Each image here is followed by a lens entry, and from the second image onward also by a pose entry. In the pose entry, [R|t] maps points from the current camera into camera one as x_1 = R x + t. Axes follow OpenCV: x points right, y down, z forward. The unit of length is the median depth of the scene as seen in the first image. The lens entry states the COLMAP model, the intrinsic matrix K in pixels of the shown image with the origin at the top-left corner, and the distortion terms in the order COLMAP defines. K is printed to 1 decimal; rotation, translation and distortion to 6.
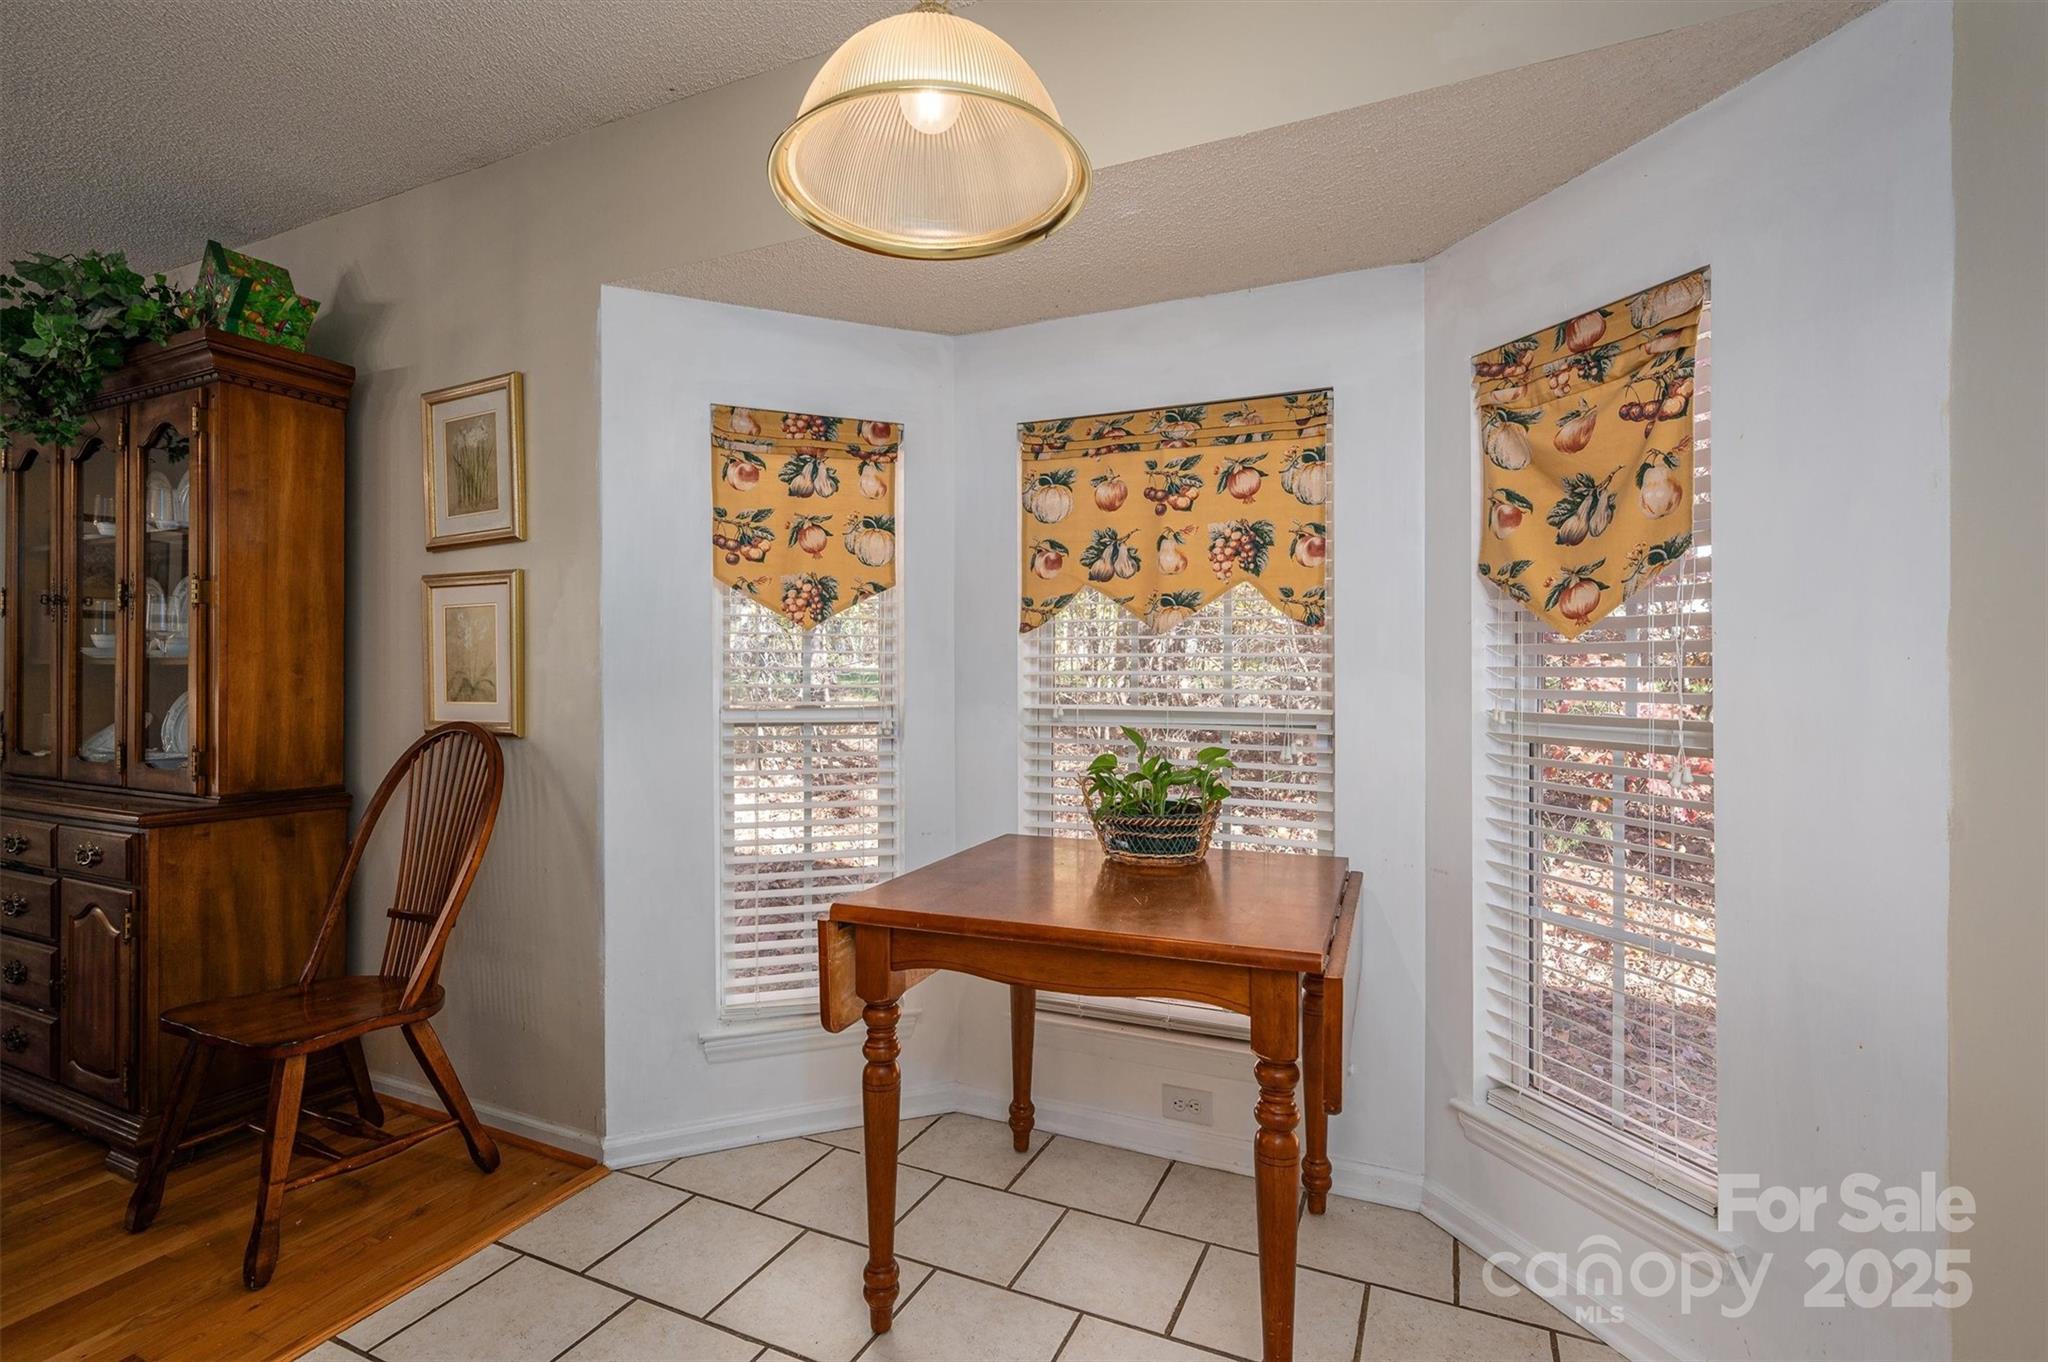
lens RADIAL K [[944.4, 0, 1021.8], [0, 944.4, 673.0], [0, 0, 1]] dist [-0.001502, 0.000691]
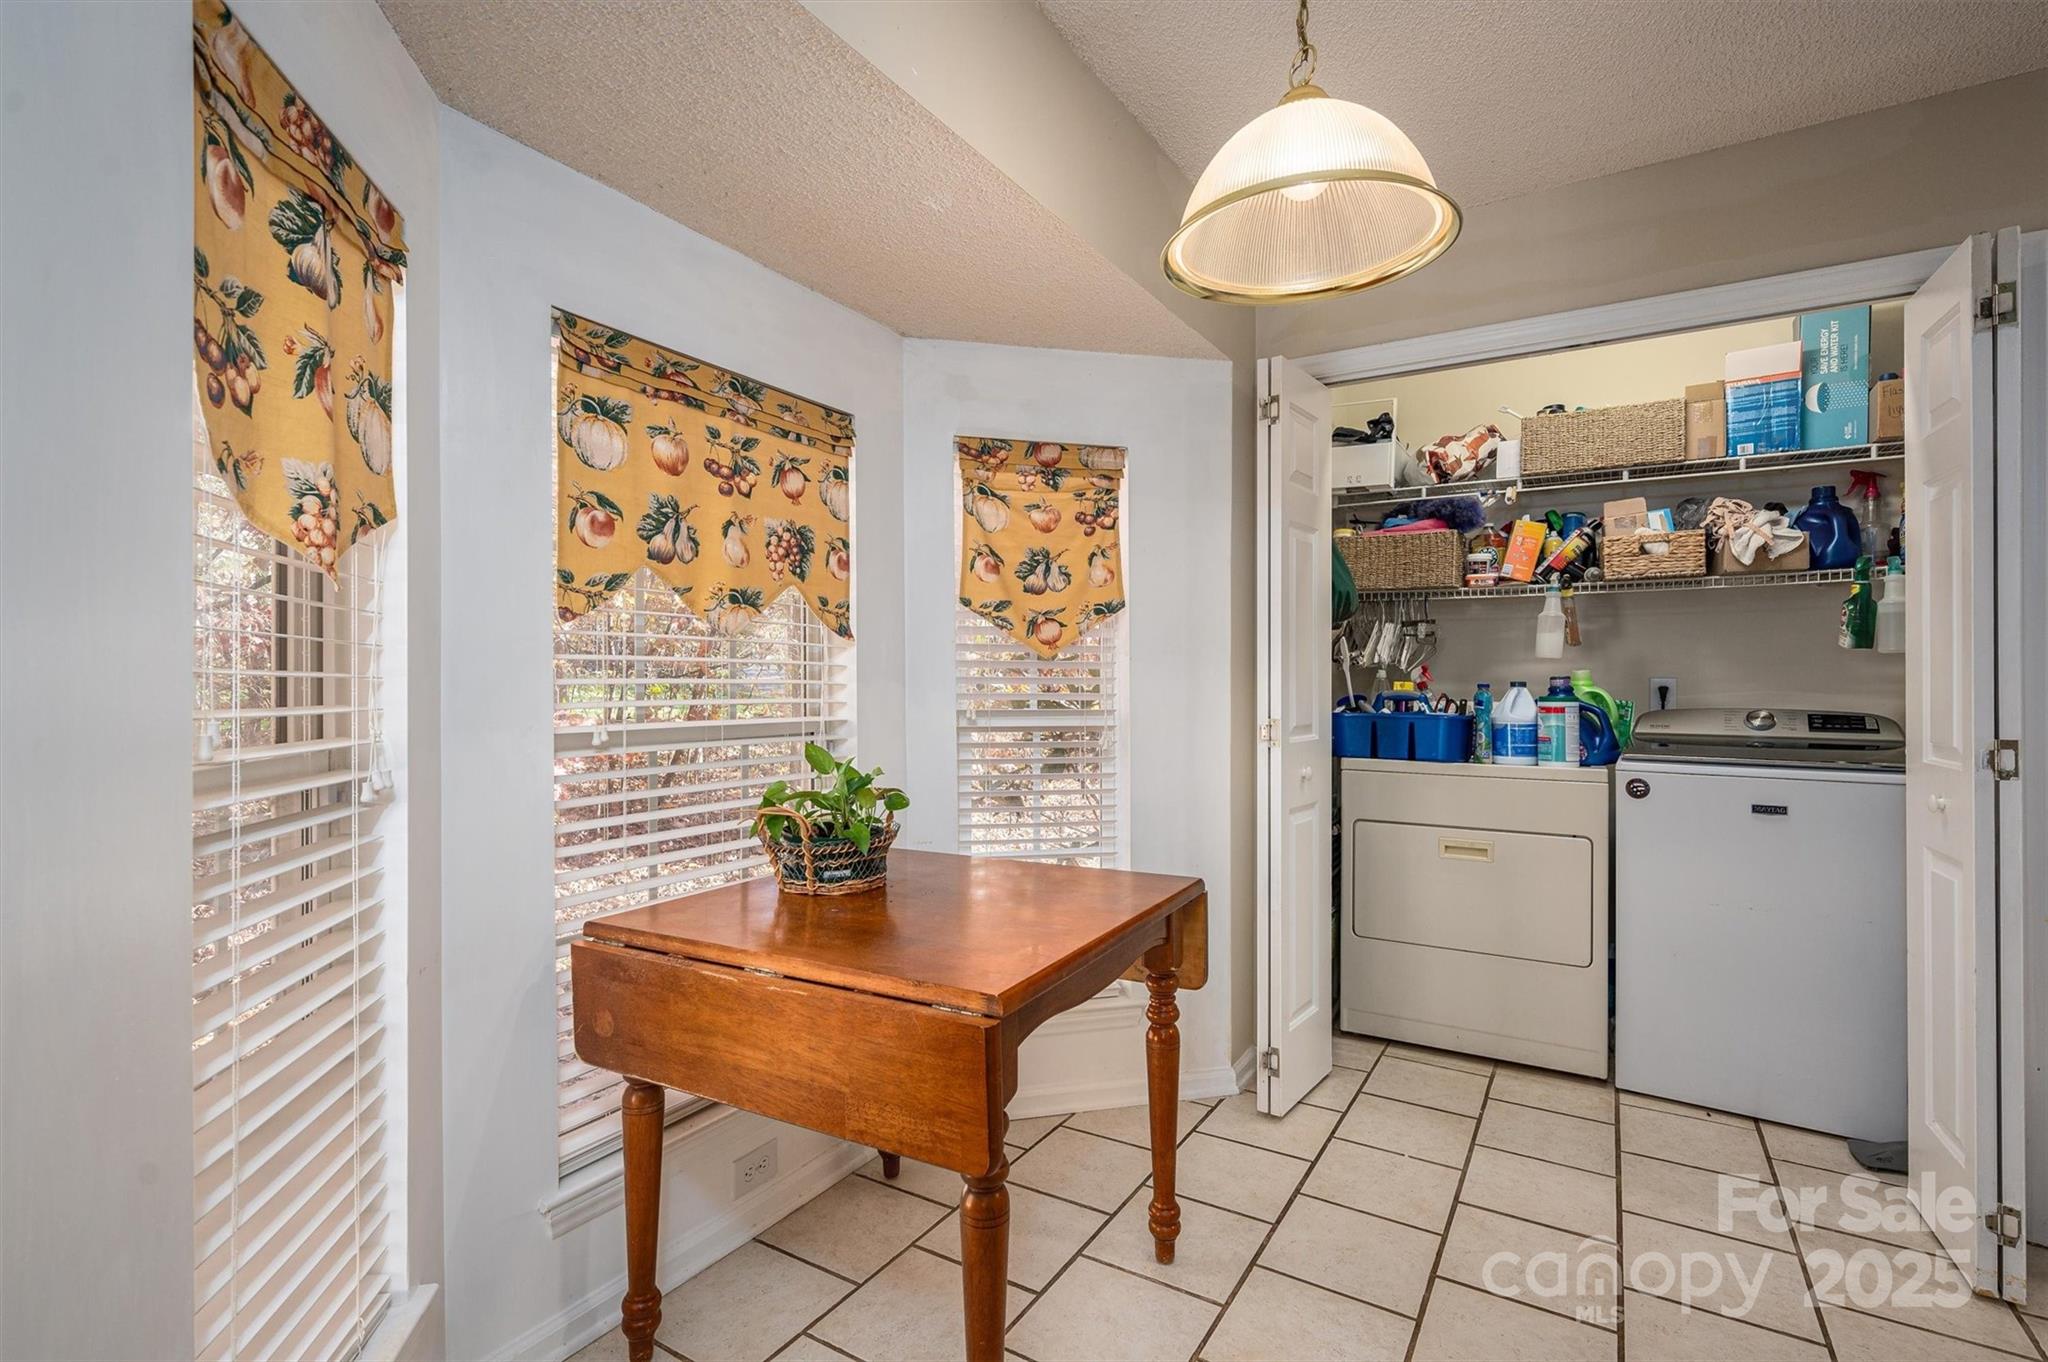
lens RADIAL K [[944.4, 0, 1021.2], [0, 944.4, 682.7], [0, 0, 1]] dist [-0.001502, 0.000691]
pose [[0.125596, -0.003367, 0.992076, -0.681331], [-0.002270, 0.999991, 0.003681, -0.002305], [-0.992079, -0.002714, 0.125587, 0.643547]]
